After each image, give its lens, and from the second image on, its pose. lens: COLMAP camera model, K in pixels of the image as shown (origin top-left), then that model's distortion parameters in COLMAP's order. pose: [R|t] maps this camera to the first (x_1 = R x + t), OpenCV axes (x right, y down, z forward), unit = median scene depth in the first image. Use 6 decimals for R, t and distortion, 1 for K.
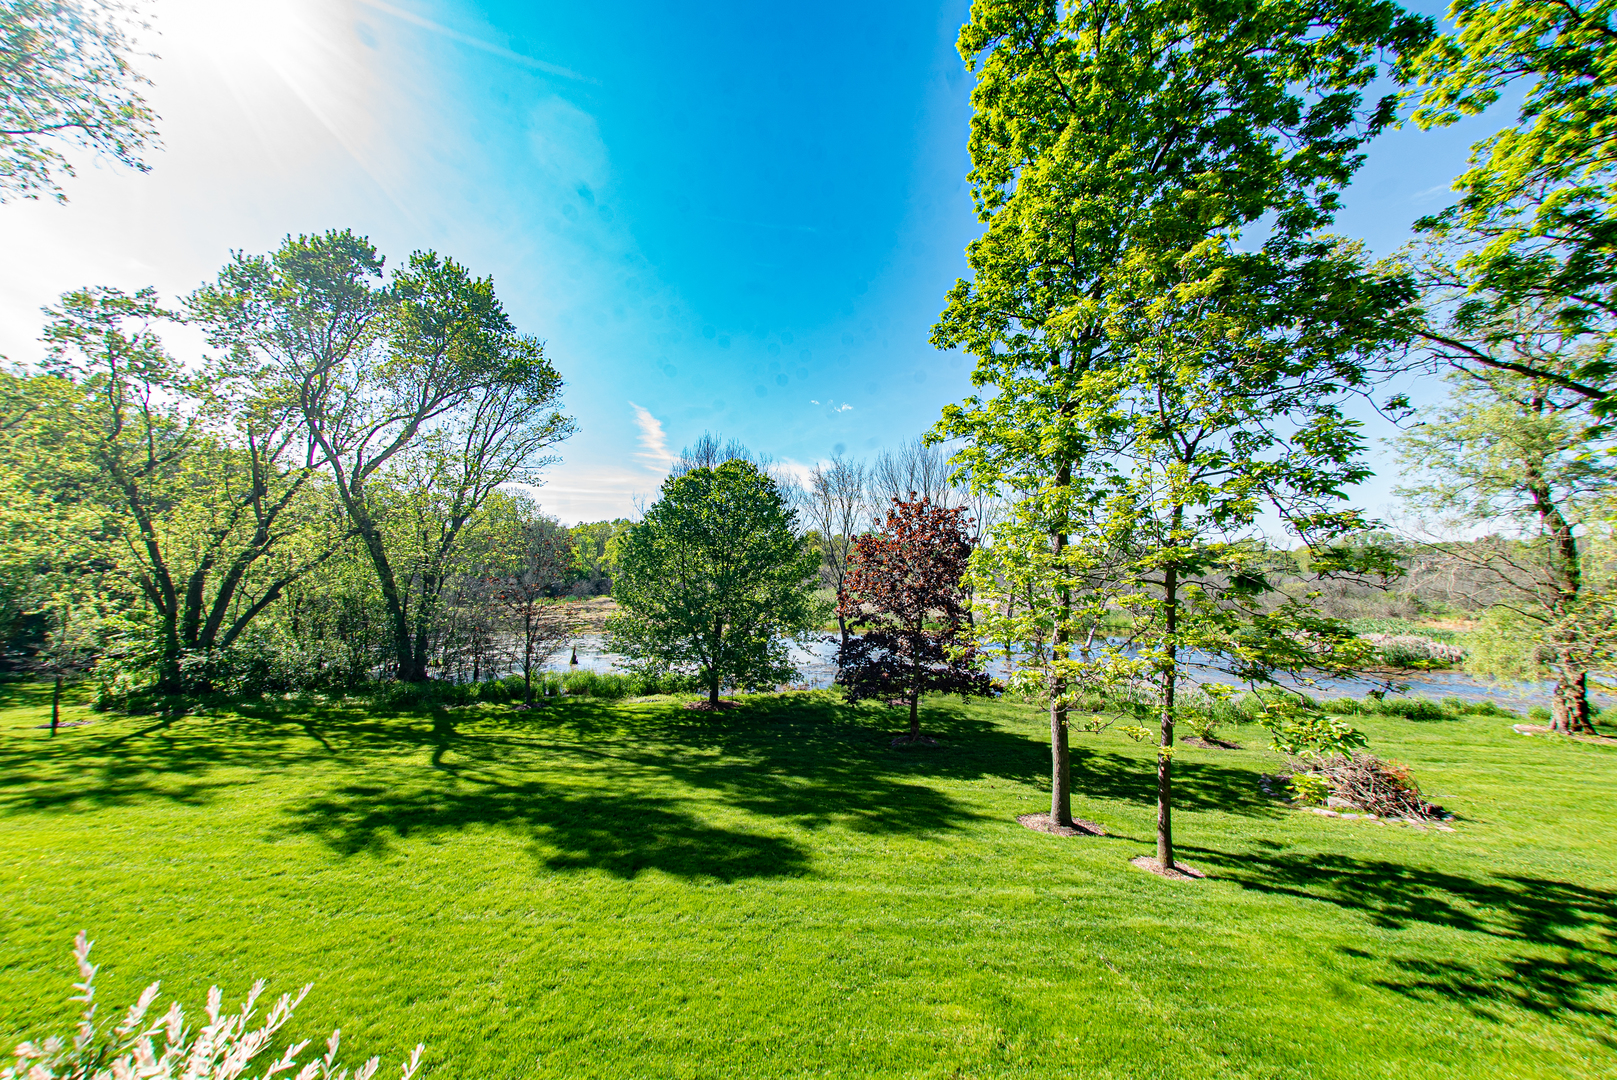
lens RADIAL K [[527.7, 0, 811.2], [0, 527.7, 553.3], [0, 0, 1]] dist [0.000901, -0.000211]
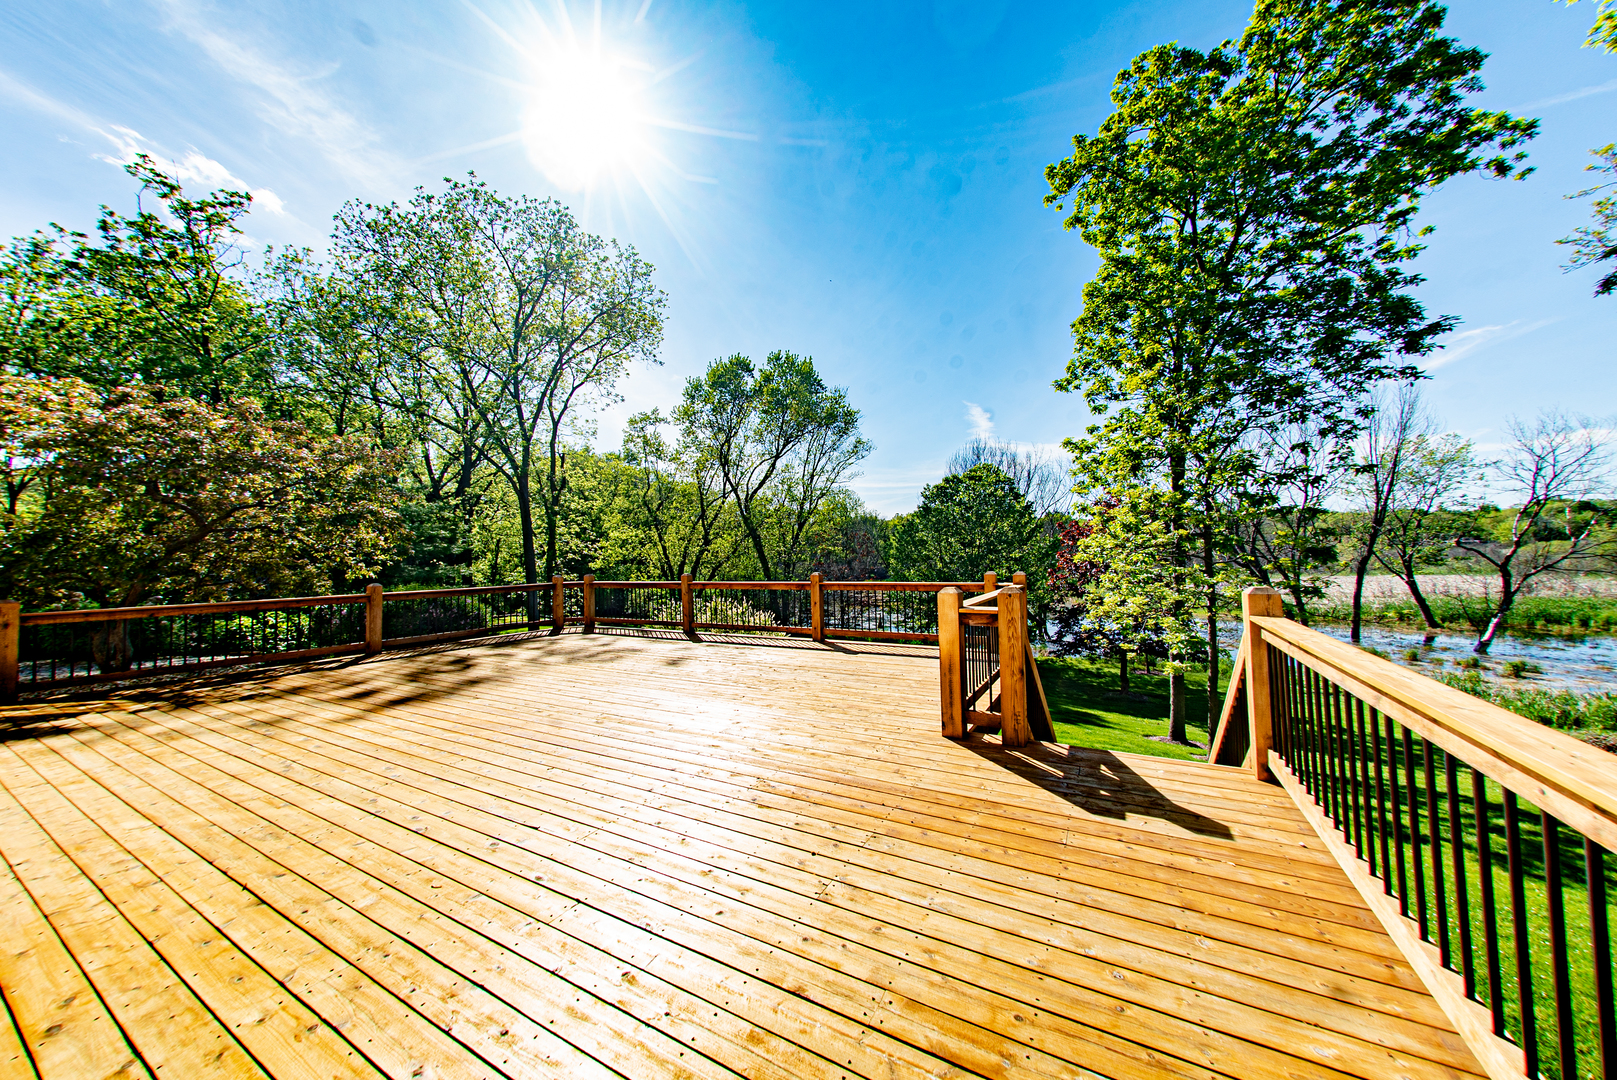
lens RADIAL K [[556.0, 0, 801.8], [0, 556.0, 545.6], [0, 0, 1]] dist [0.000531, 0.000089]
pose [[0.816337, -0.033035, -0.576631, 0.237891], [0.043200, 0.999059, 0.003923, -0.010715], [0.575958, -0.028113, 0.816996, -0.279313]]
